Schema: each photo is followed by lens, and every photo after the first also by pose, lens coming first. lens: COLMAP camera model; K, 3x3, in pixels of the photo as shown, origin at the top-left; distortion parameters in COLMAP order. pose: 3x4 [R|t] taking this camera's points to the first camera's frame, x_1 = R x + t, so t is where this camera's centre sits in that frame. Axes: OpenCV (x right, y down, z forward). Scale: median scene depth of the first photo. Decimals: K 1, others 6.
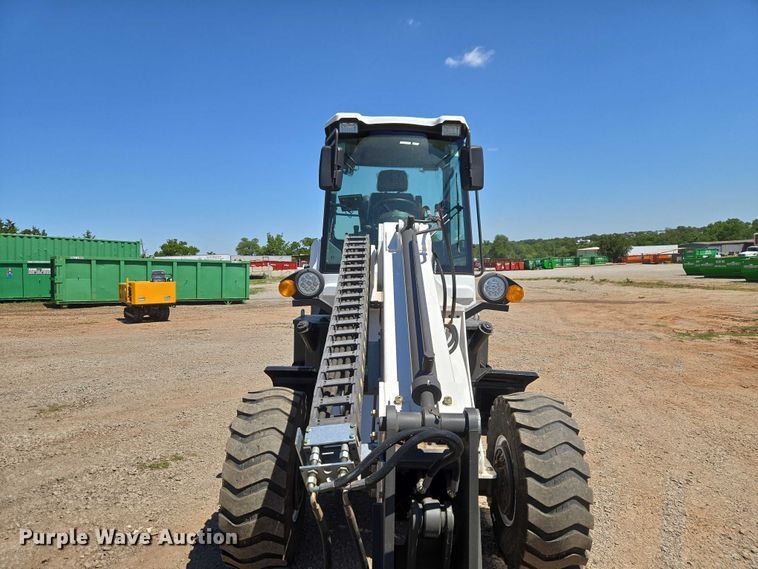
lens RADIAL K [[521.4, 0, 375.0], [0, 521.4, 285.3], [0, 0, 1]] dist [0.080468, -0.080017]
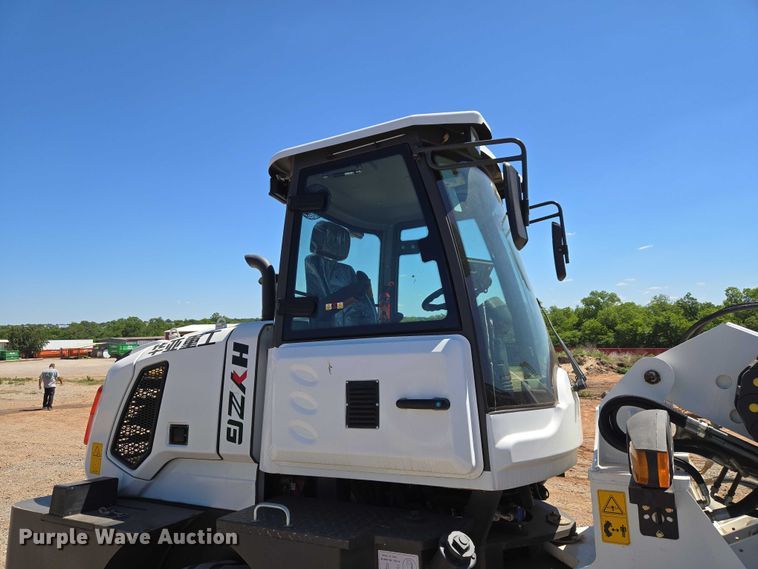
lens RADIAL K [[505.2, 0, 376.0], [0, 505.2, 285.6], [0, 0, 1]] dist [0.089542, -0.083978]
pose [[0.481623, 0.113670, 0.868975, -0.175593], [0.042818, 0.987317, -0.152881, -0.022305], [-0.875332, 0.110839, 0.470648, 0.271638]]
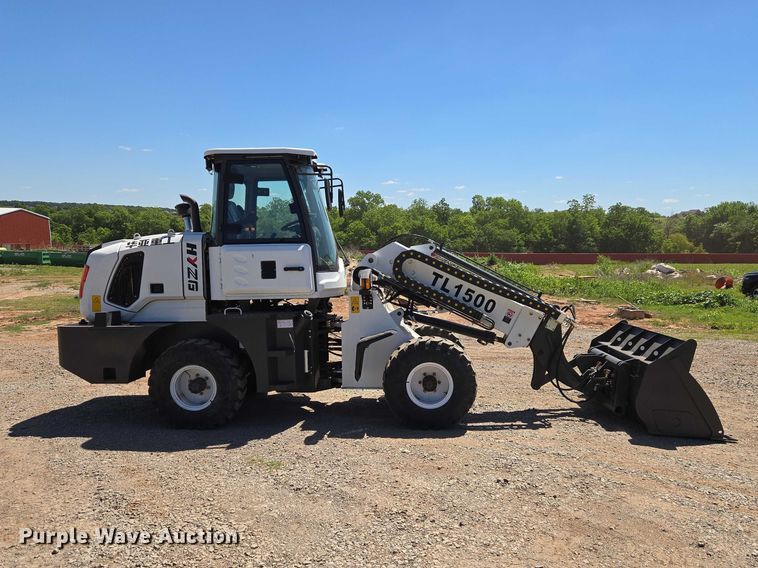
lens RADIAL K [[586.3, 0, 408.4], [0, 586.3, 330.3], [0, 0, 1]] dist [0.053828, -0.002025]
pose [[0.016837, -0.124939, 0.992022, -0.497329], [0.032296, 0.991712, 0.124352, -0.017303], [-0.999337, 0.029944, 0.020732, 0.234797]]
